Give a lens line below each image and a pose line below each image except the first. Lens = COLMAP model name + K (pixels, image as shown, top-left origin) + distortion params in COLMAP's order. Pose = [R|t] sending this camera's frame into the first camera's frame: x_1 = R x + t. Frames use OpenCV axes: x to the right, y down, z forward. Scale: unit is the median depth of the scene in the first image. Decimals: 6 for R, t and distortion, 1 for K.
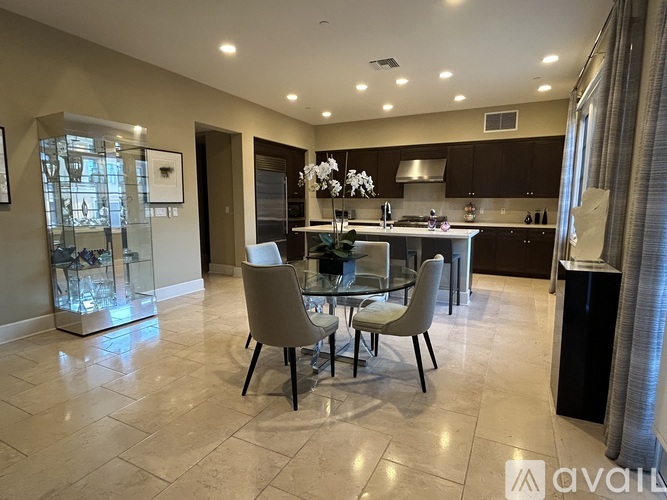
lens RADIAL K [[364.9, 0, 334.4], [0, 364.9, 248.3], [0, 0, 1]] dist [-0.005727, -0.000448]
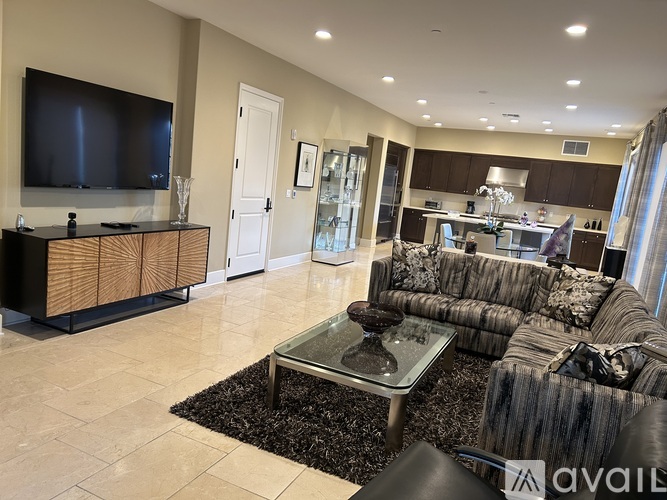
lens RADIAL K [[505.7, 0, 333.2], [0, 505.7, 252.3], [0, 0, 1]] dist [0.024022, -0.001901]
pose [[0.993362, 0.100652, 0.055681, -0.469047], [-0.102317, 0.994360, 0.027905, 0.059835], [-0.052558, -0.033416, 0.998059, -0.784495]]
